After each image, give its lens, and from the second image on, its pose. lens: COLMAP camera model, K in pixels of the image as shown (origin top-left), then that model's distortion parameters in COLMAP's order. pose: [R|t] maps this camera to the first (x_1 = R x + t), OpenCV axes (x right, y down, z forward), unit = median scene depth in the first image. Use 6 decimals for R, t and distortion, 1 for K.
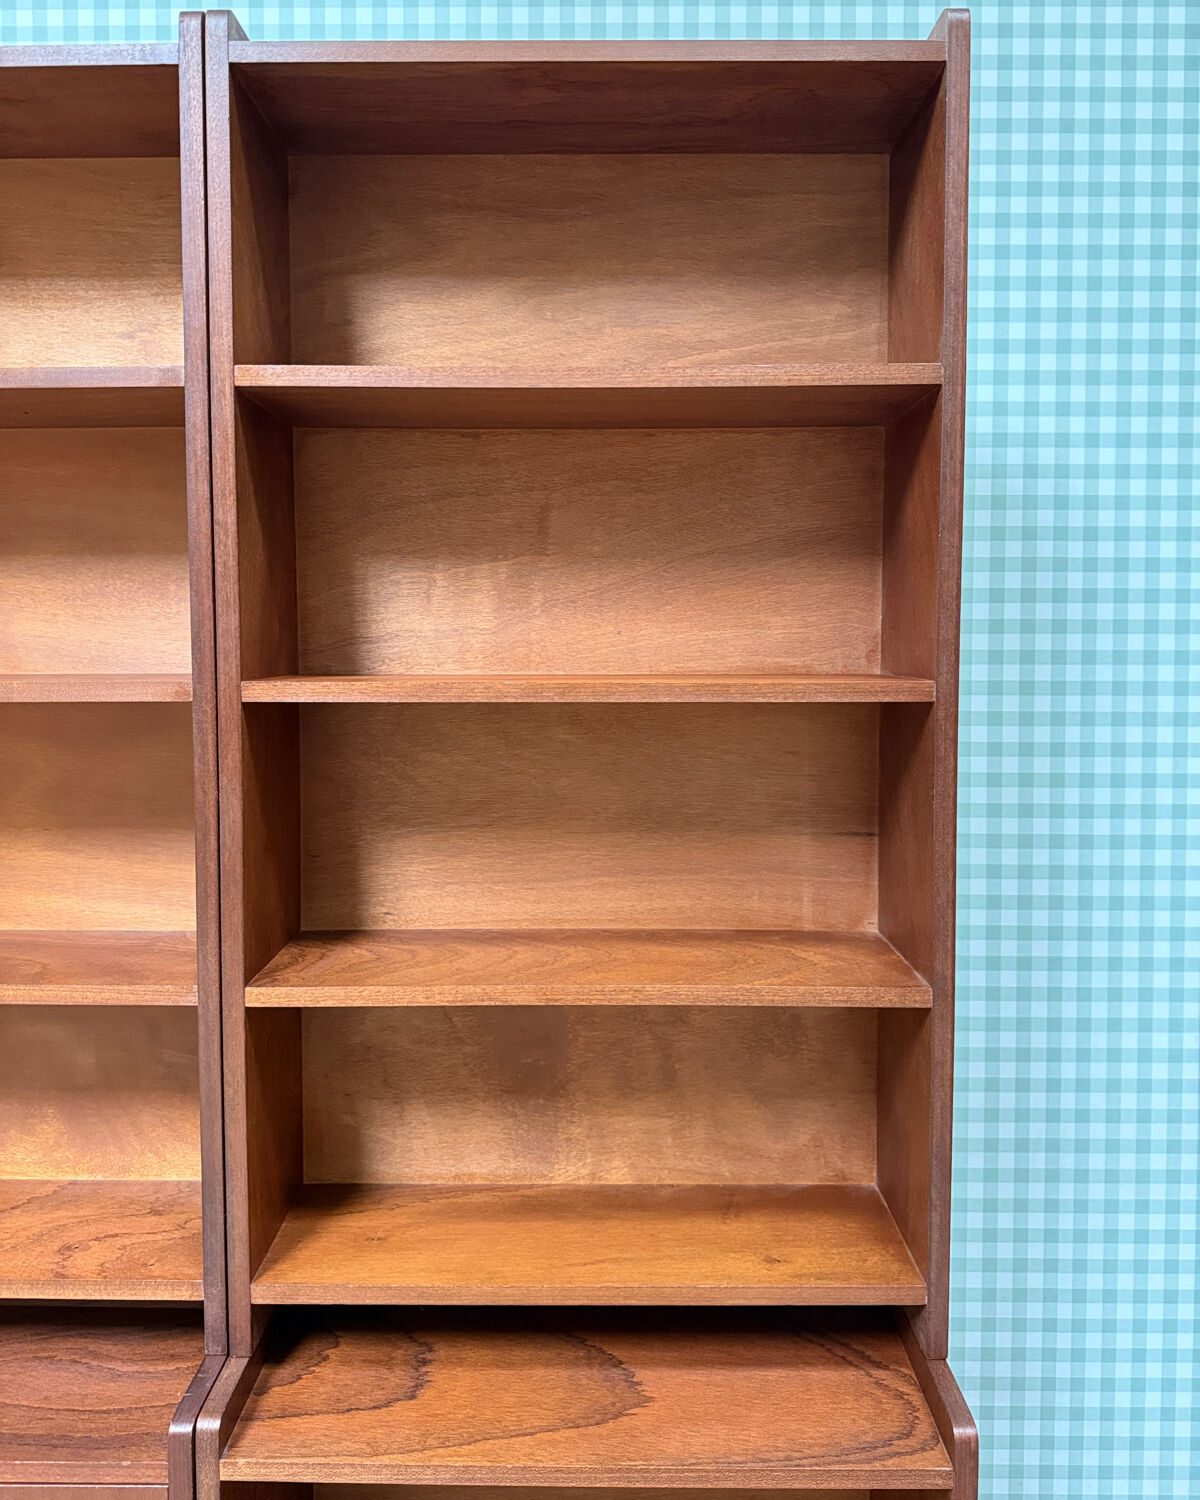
lens RADIAL K [[1114.0, 0, 611.2], [0, 1114.0, 720.0], [0, 0, 1]] dist [-0.009609, -0.008692]
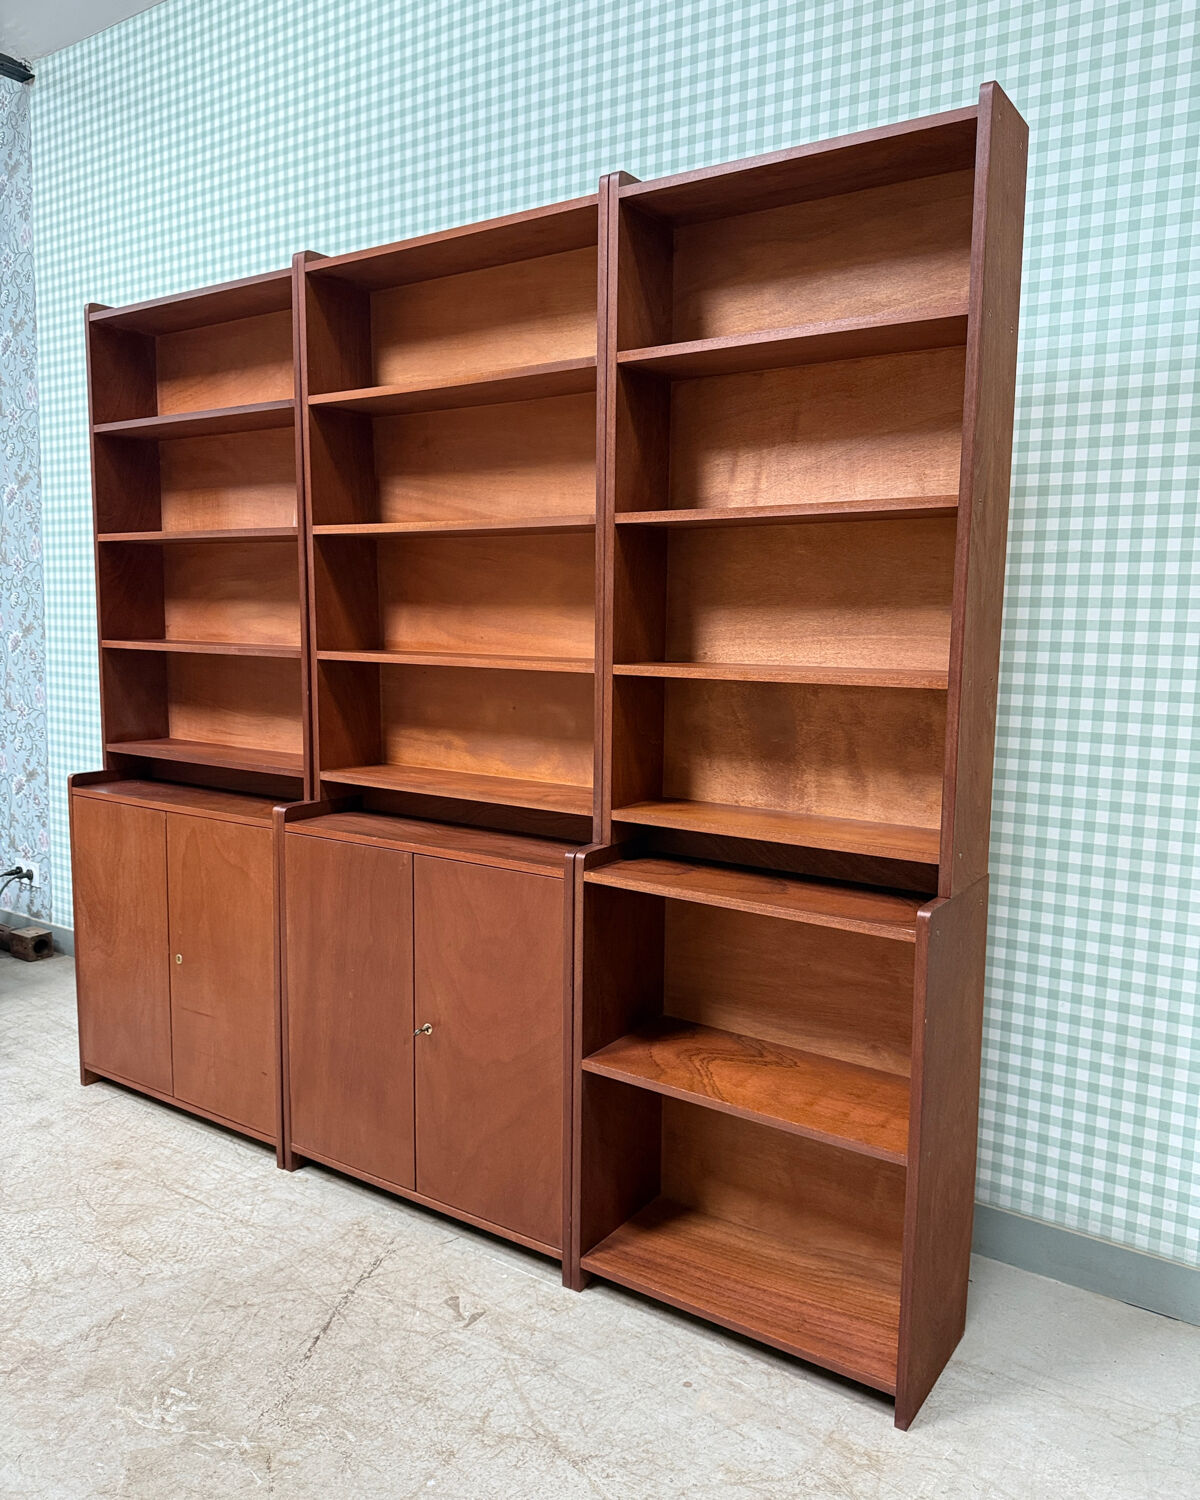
lens RADIAL K [[1125.9, 0, 610.9], [0, 1125.9, 742.2], [0, 0, 1]] dist [0.017985, -0.025464]
pose [[0.832176, 0.071128, -0.549931, 0.701749], [-0.031637, 0.996214, 0.080976, 0.184129], [0.553609, -0.049988, 0.831275, -0.630910]]
